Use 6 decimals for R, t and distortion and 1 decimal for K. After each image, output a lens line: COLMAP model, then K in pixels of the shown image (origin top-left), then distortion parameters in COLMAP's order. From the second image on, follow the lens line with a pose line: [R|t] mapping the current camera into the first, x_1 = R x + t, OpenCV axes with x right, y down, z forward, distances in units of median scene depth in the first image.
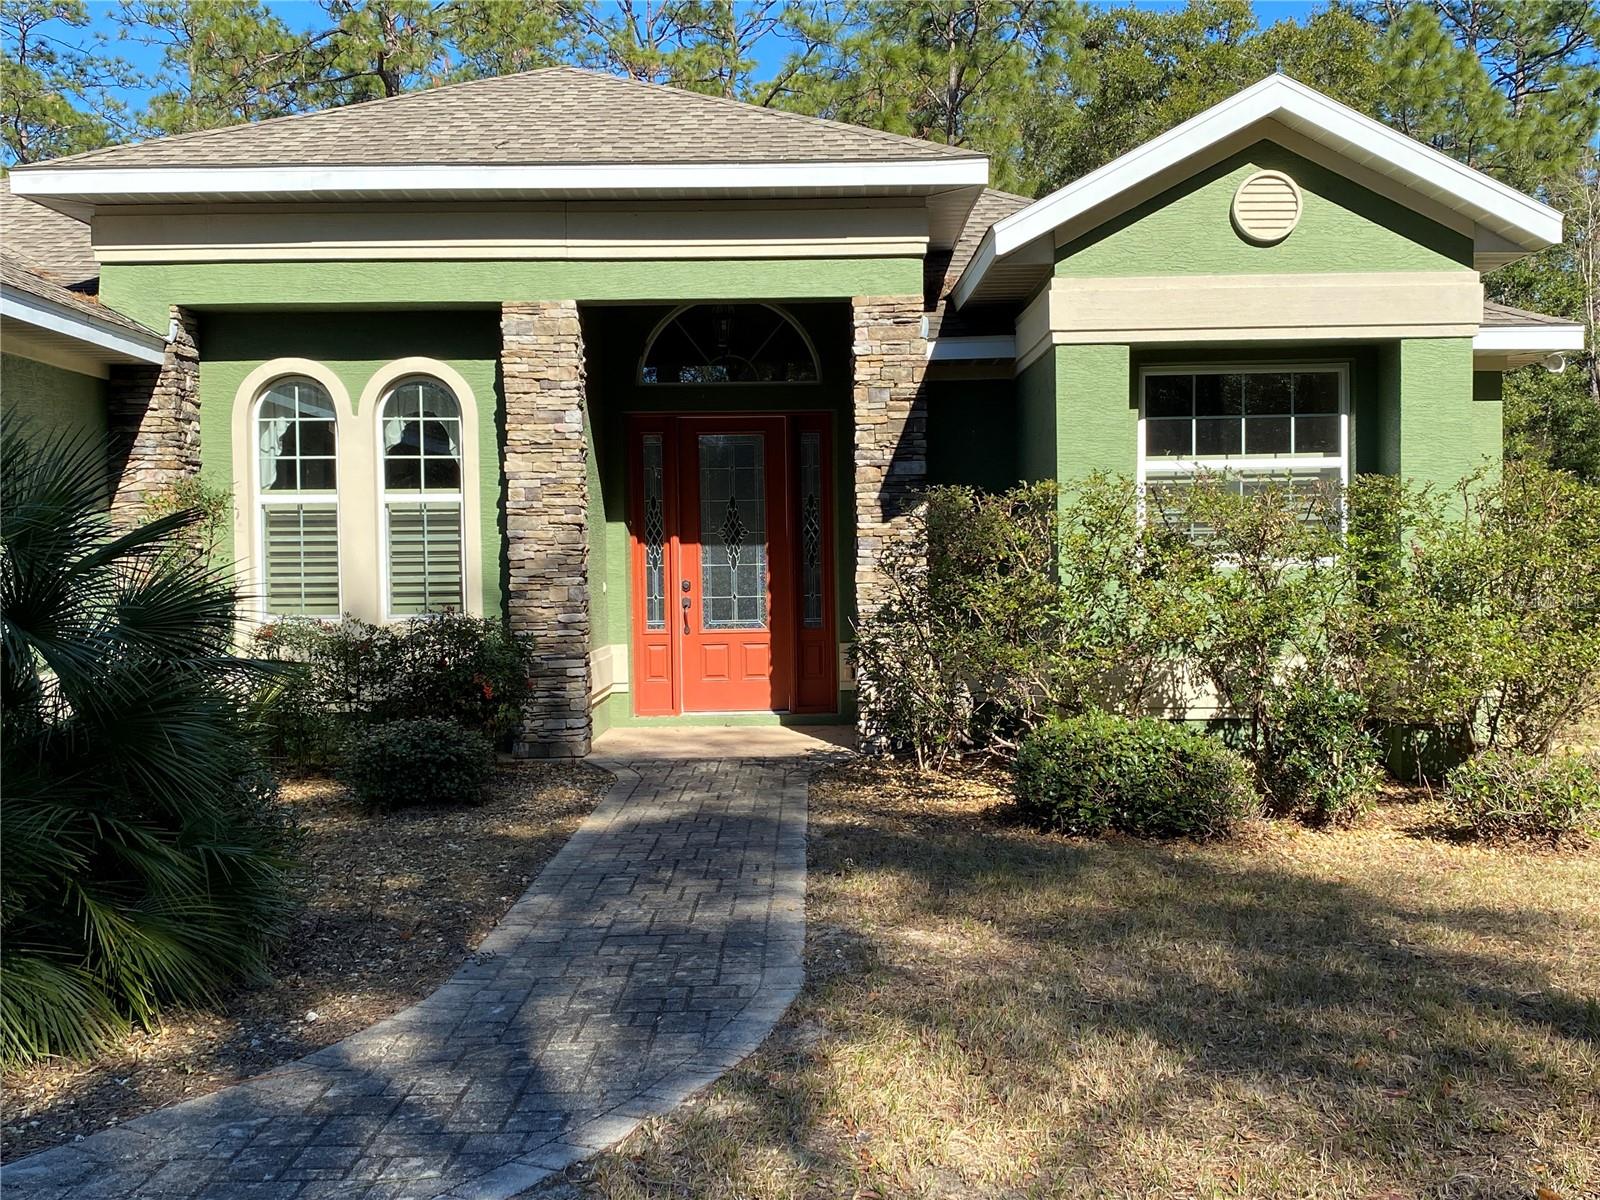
lens RADIAL K [[1643.7, 0, 800.0], [0, 1643.7, 600.0], [0, 0, 1]] dist [0.196545, -0.542943]
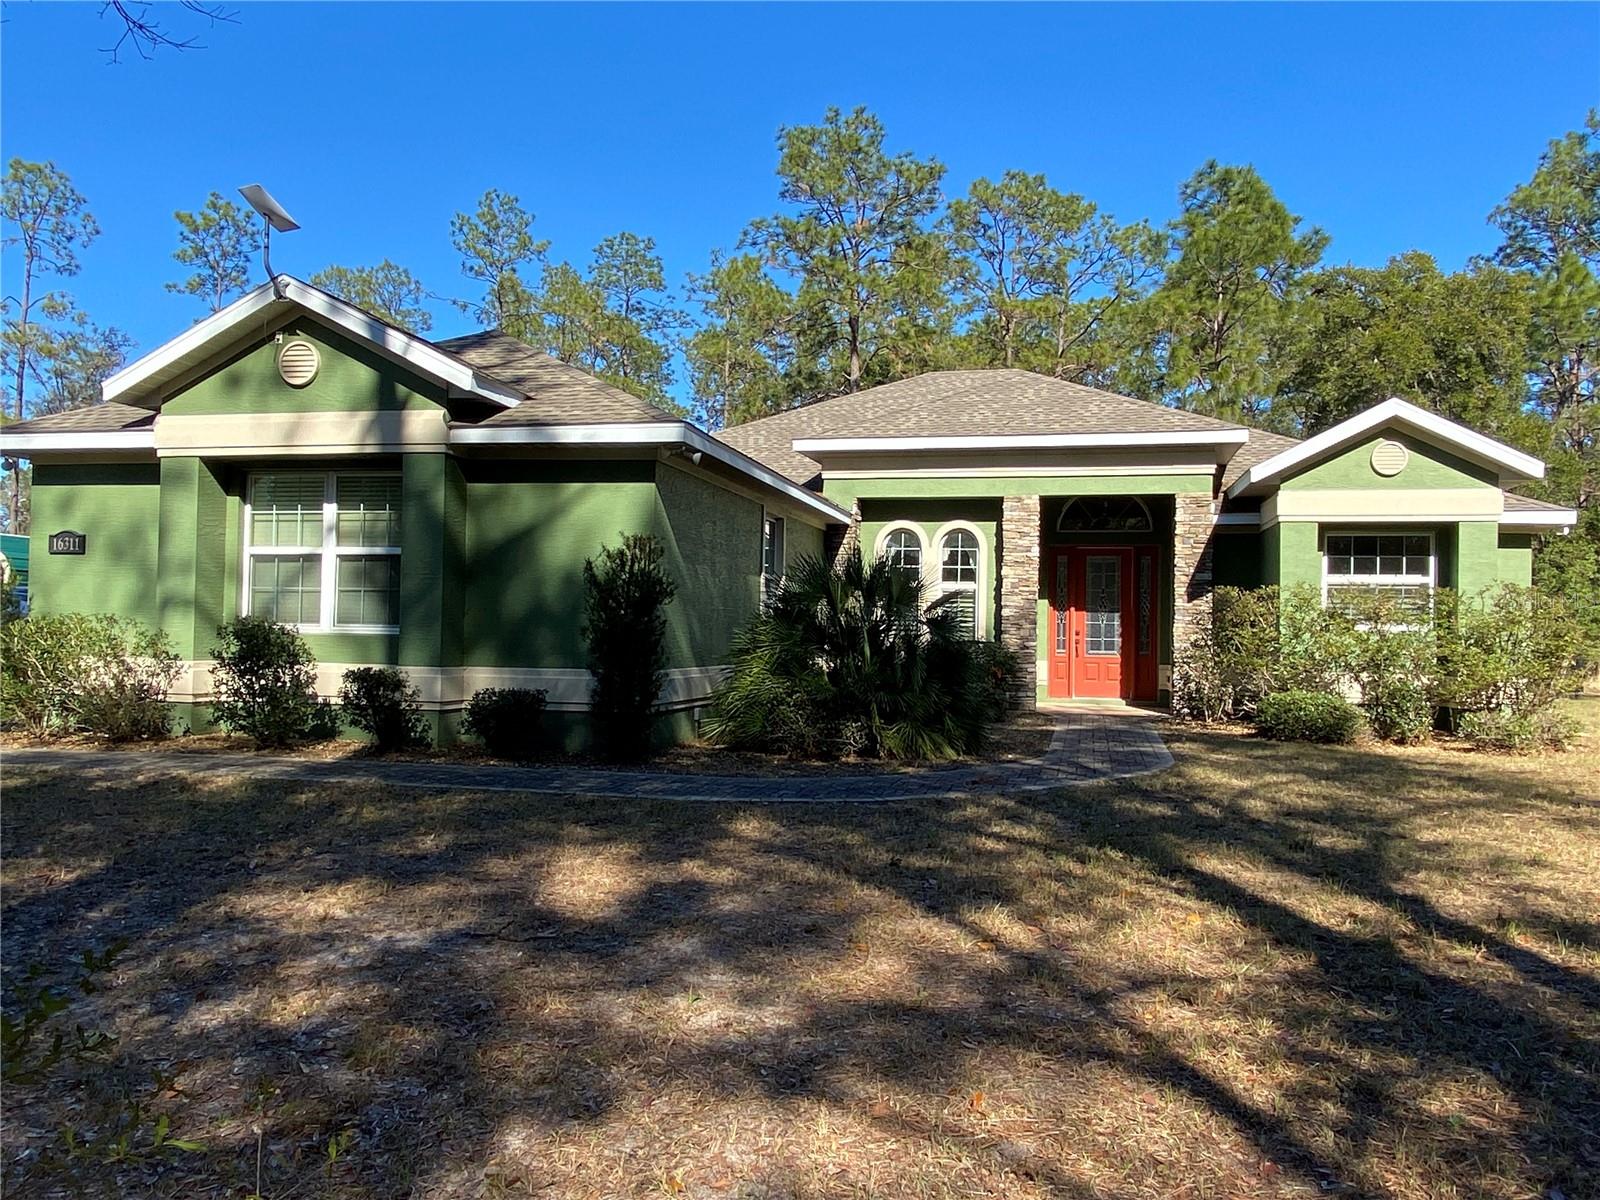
lens RADIAL K [[1178.3, 0, 801.1], [0, 1178.3, 606.1], [0, 0, 1]] dist [0.095678, -0.123463]
pose [[0.971979, 0.027977, -0.233395, -0.072376], [-0.037633, 0.998606, -0.037020, 0.029380], [0.232034, 0.044766, 0.971677, -0.543195]]
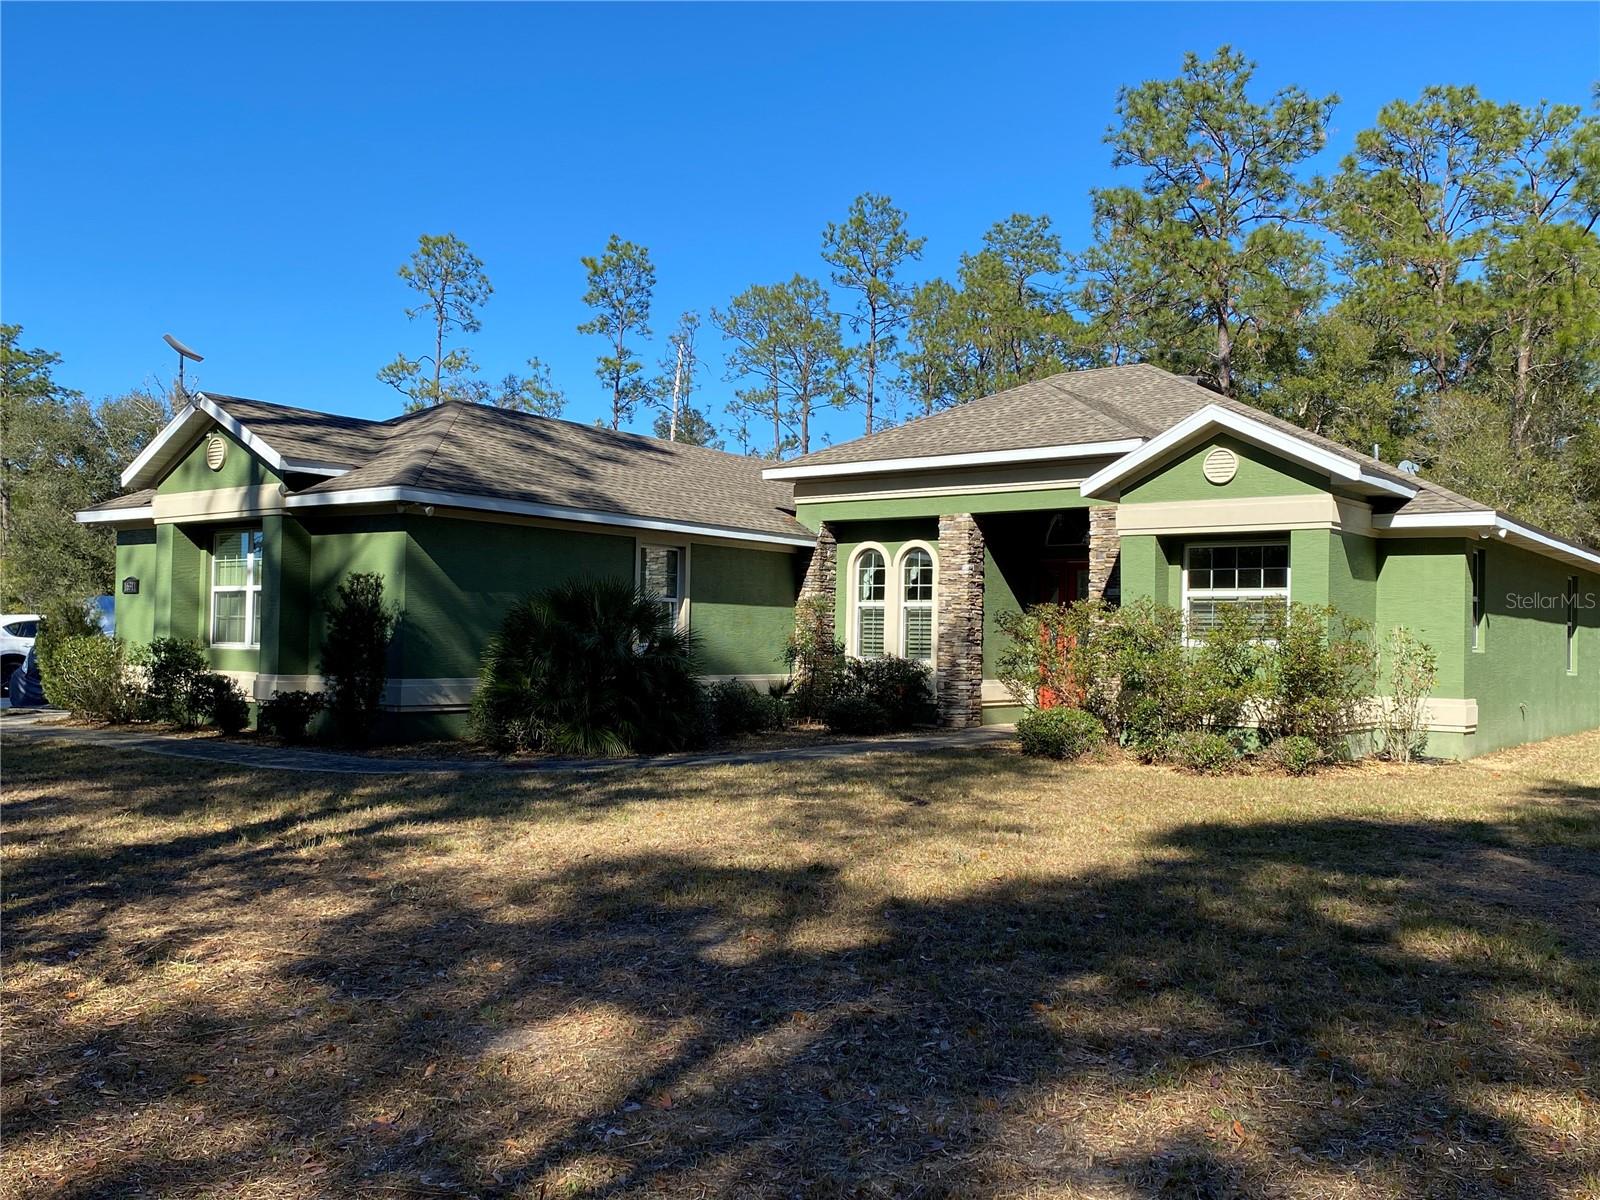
lens RADIAL K [[1372.5, 0, 800.0], [0, 1372.5, 600.0], [0, 0, 1]] dist [0.111393, -0.192622]
pose [[0.789874, 0.009882, -0.613190, 0.777710], [-0.042167, 0.998379, -0.038227, 0.007979], [0.611818, 0.056051, 0.789010, -0.523956]]
